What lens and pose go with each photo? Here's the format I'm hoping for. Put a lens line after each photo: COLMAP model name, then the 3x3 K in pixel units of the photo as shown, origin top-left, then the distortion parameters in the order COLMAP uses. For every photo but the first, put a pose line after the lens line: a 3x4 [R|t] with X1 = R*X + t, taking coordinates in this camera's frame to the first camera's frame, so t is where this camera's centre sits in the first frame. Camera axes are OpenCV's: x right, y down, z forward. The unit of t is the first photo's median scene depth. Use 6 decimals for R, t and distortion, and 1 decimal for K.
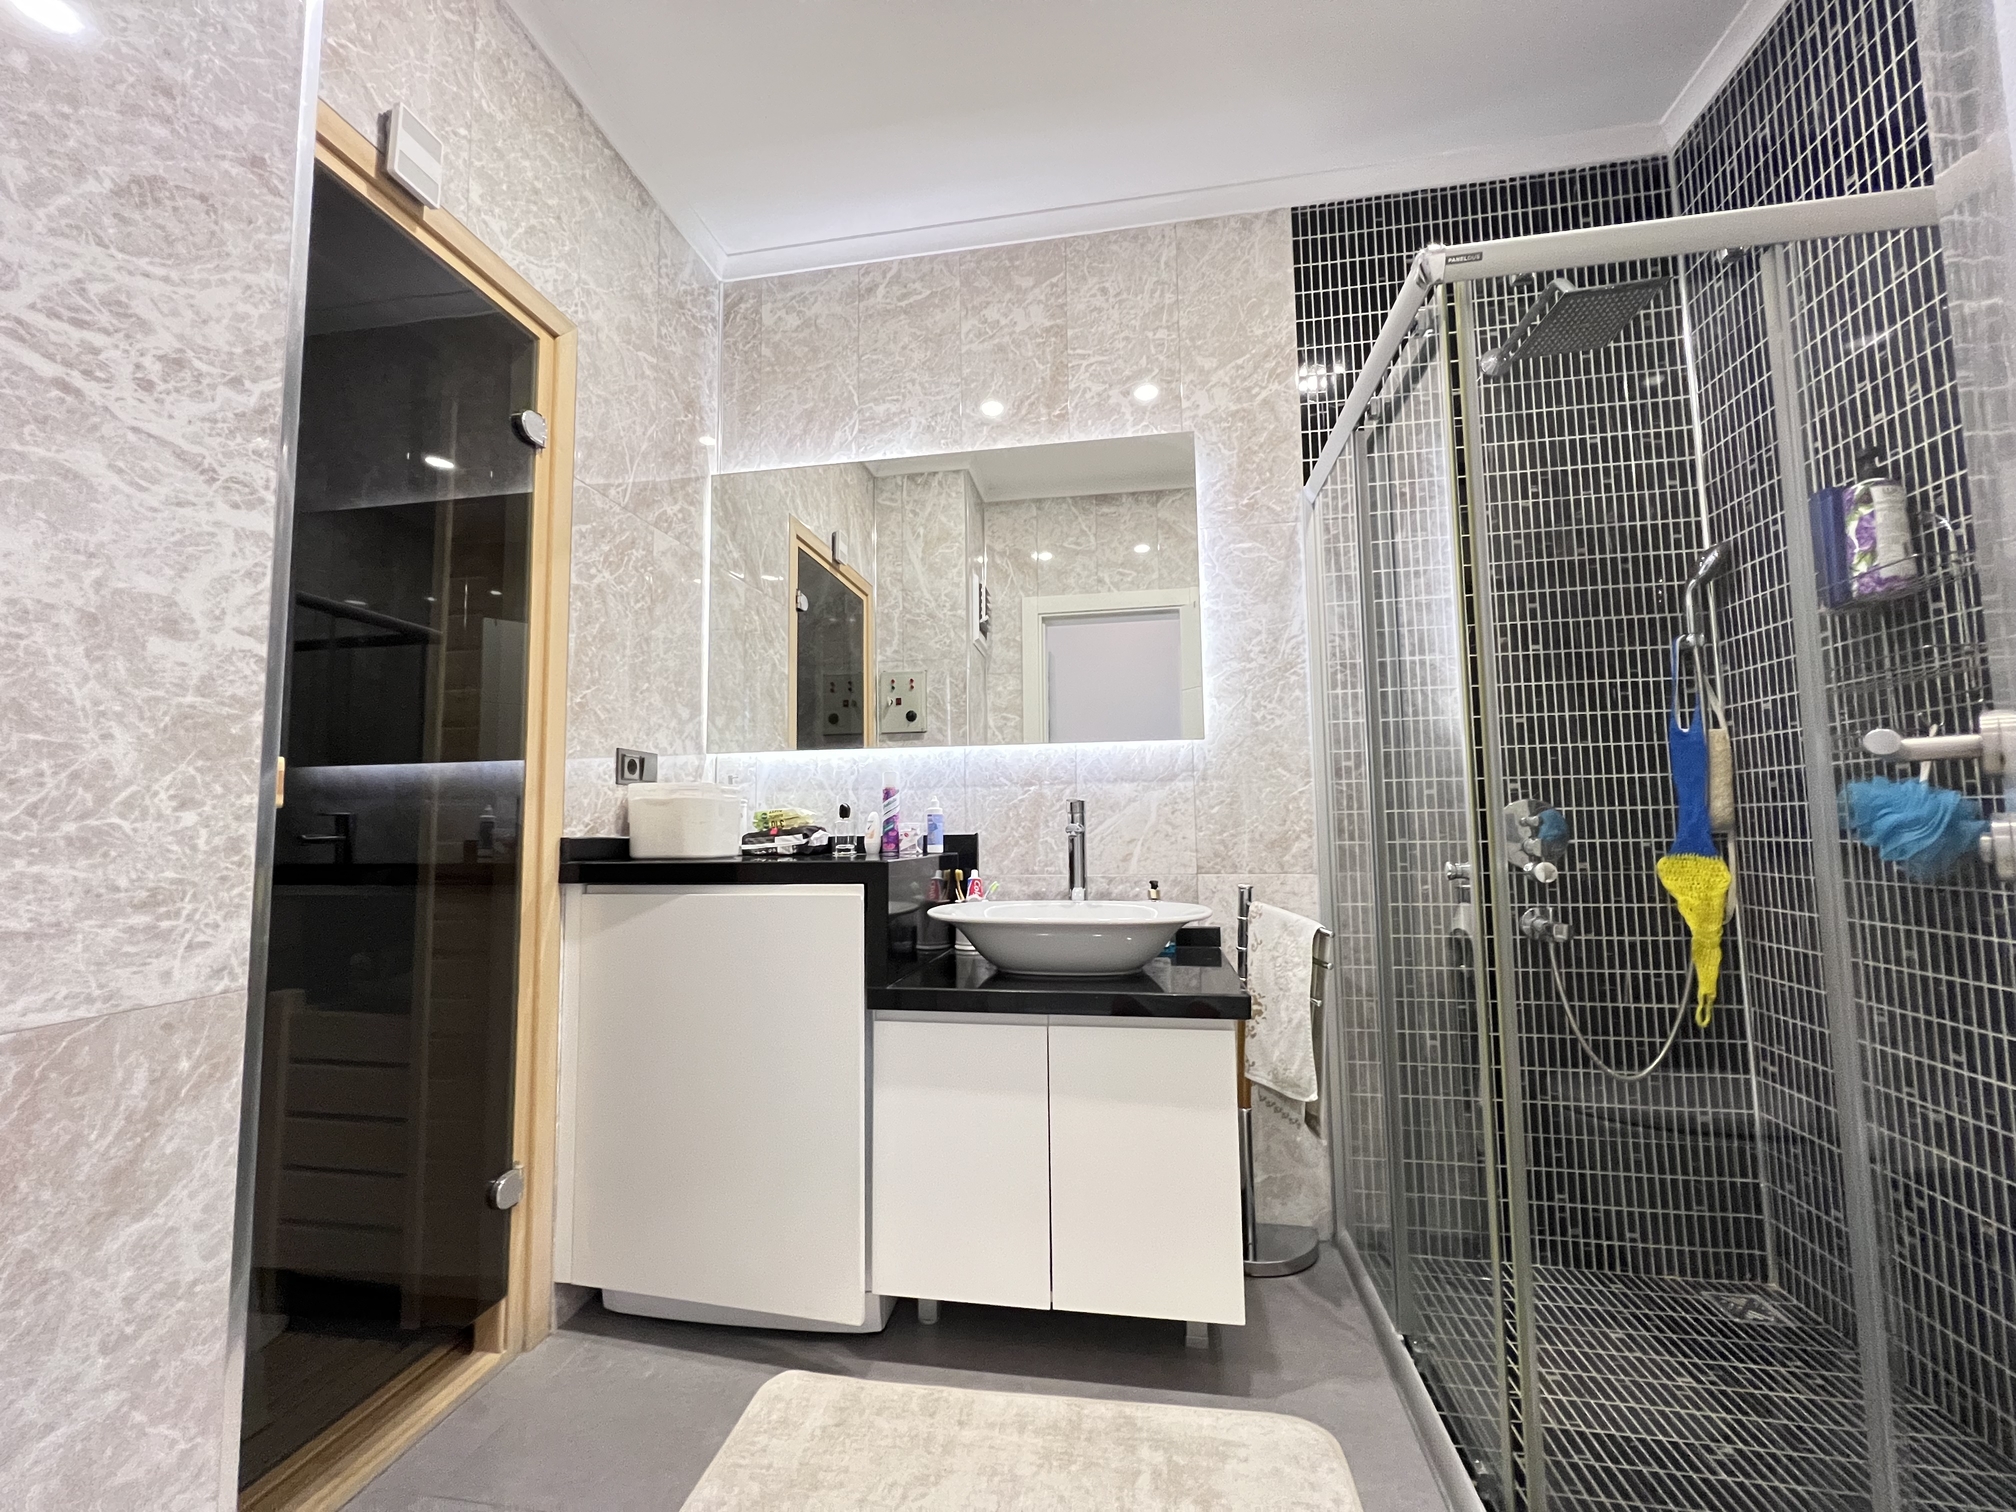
lens RADIAL K [[810.5, 0, 1004.8], [0, 810.5, 757.8], [0, 0, 1]] dist [-0.001705, 0.001623]
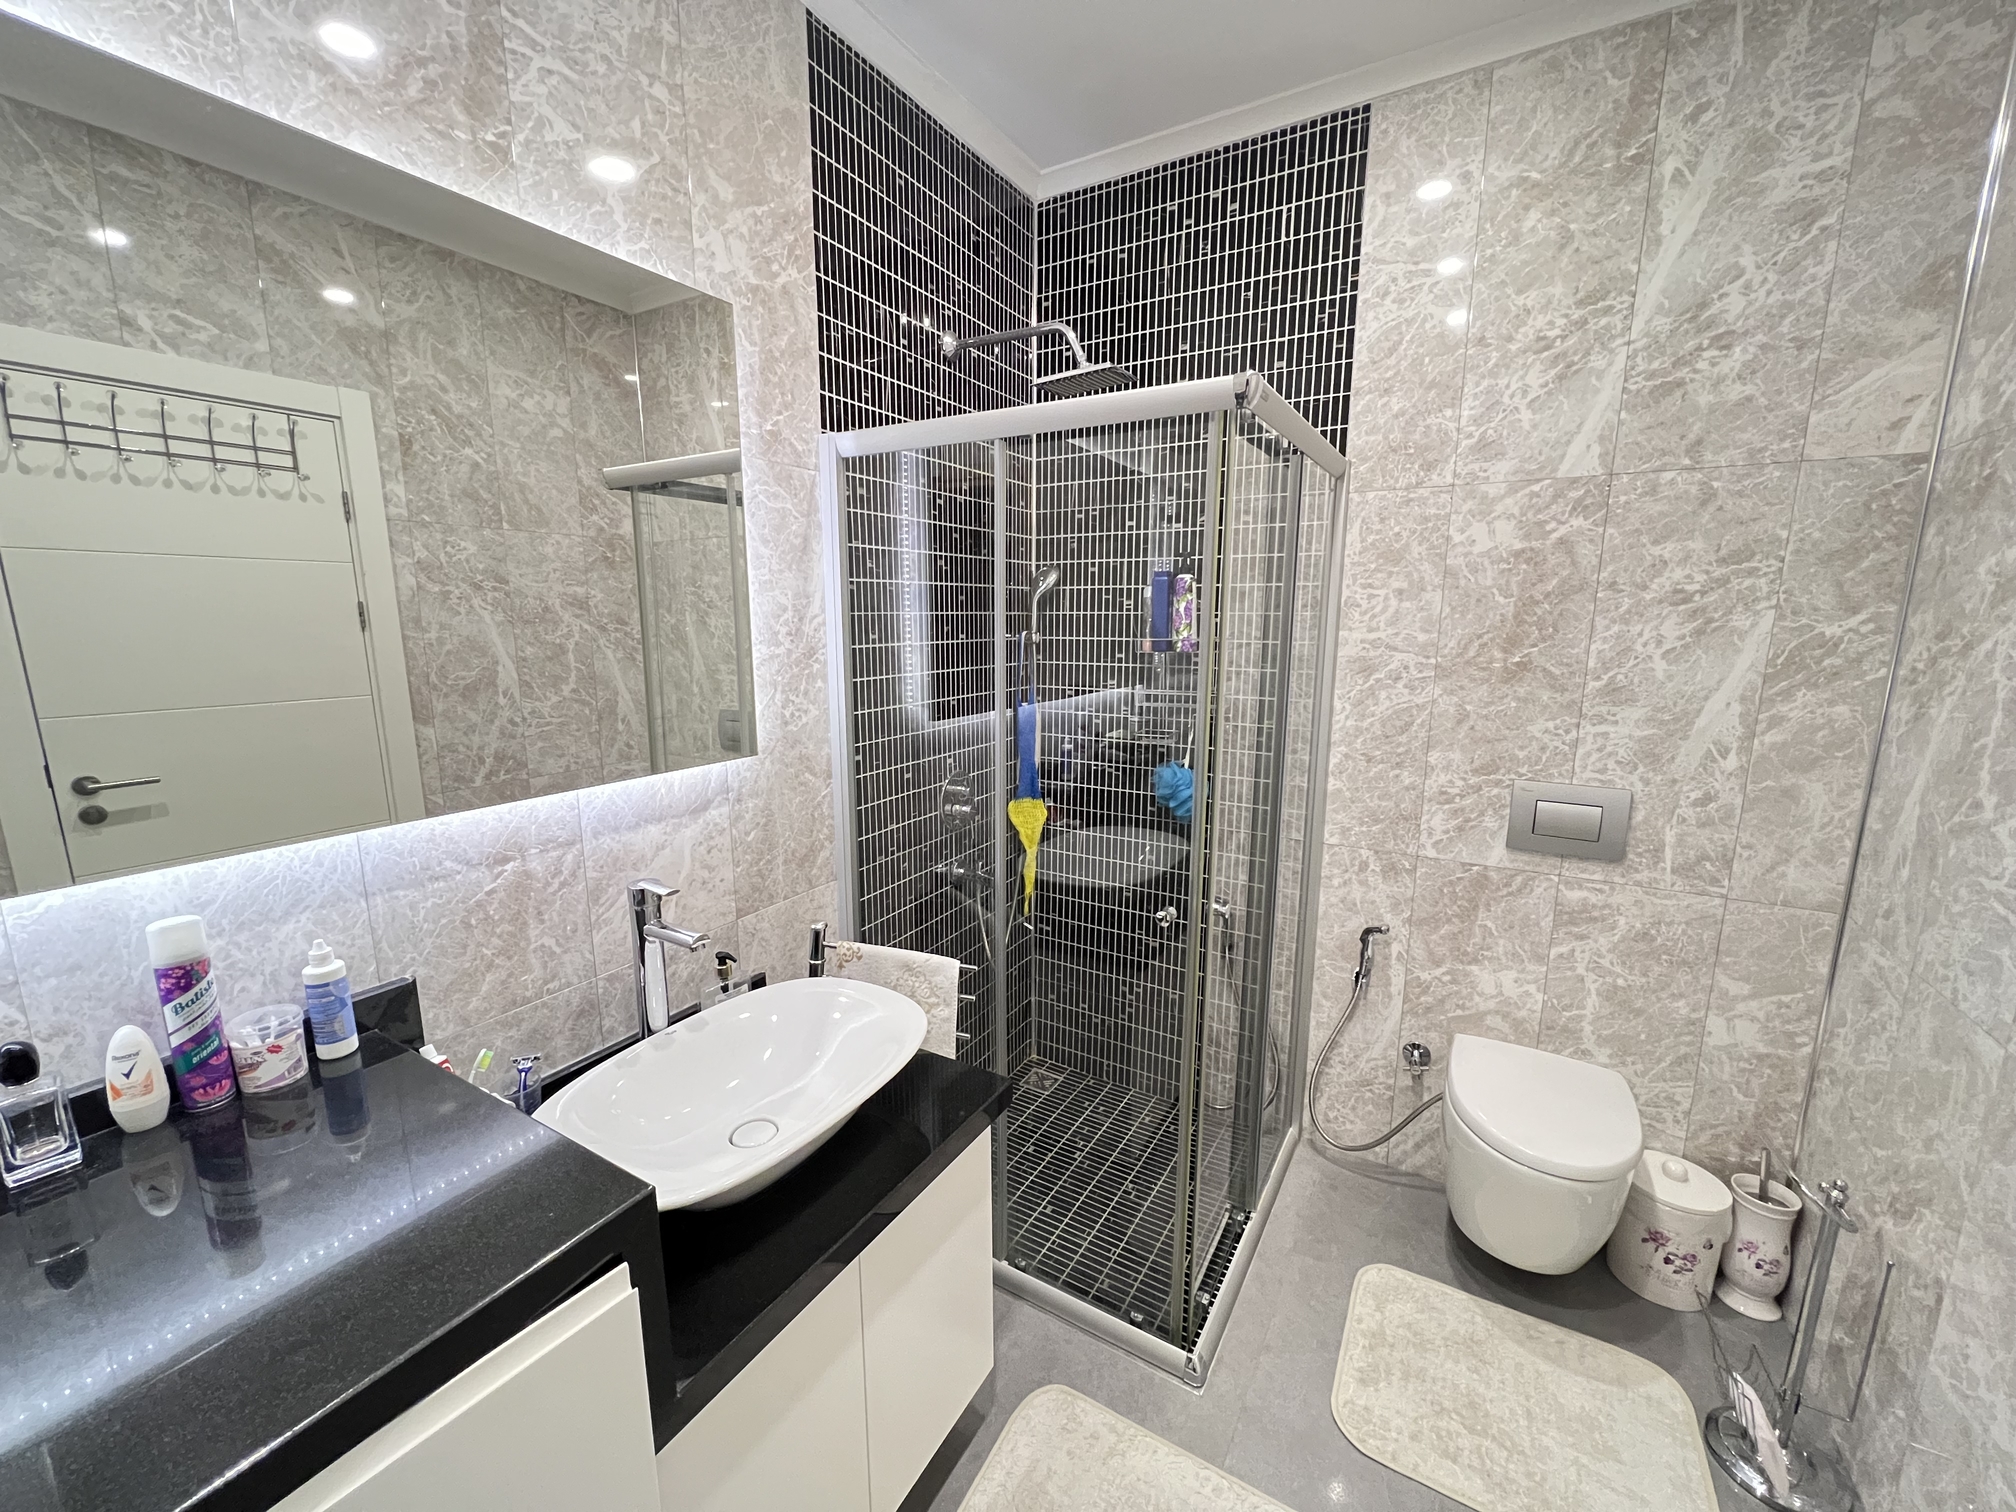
lens RADIAL K [[810.5, 0, 1006.0], [0, 810.5, 760.9], [0, 0, 1]] dist [-0.001705, 0.001623]
pose [[0.372991, -0.155386, 0.914731, -0.359814], [-0.088100, 0.975491, 0.201631, -0.187557], [-0.923643, -0.155795, 0.350160, 0.489788]]
